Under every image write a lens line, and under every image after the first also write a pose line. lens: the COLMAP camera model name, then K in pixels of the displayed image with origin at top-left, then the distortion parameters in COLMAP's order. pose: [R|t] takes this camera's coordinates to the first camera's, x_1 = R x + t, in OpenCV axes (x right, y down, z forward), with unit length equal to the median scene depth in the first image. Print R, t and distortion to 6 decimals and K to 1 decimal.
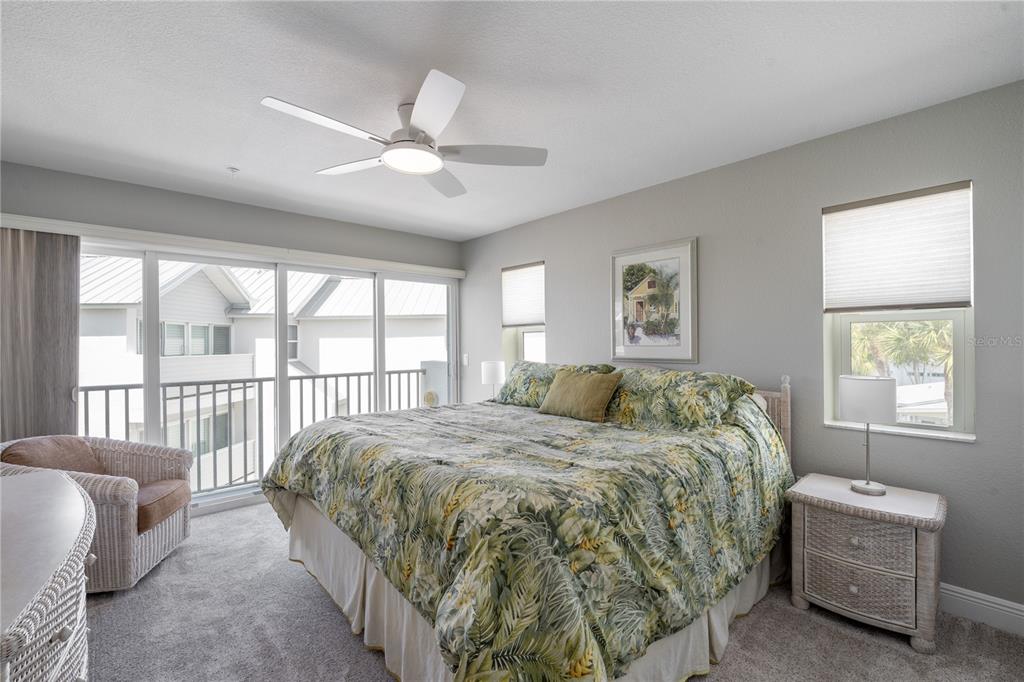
lens RADIAL K [[453.6, 0, 518.4], [0, 453.6, 345.0], [0, 0, 1]] dist [-0.001785, -0.000103]
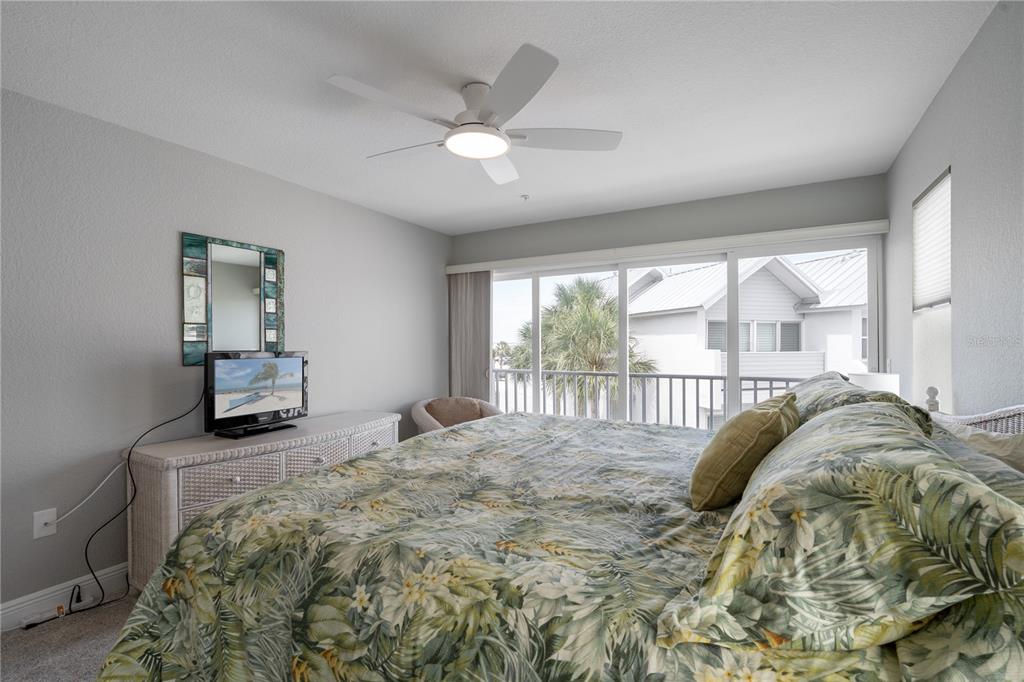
lens RADIAL K [[453.6, 0, 518.4], [0, 453.6, 345.0], [0, 0, 1]] dist [-0.001785, -0.000103]
pose [[0.277949, 0.002785, -0.960592, 0.353251], [0.003784, 0.999985, 0.003994, 0.002124], [0.960588, -0.004745, 0.277935, 0.470751]]
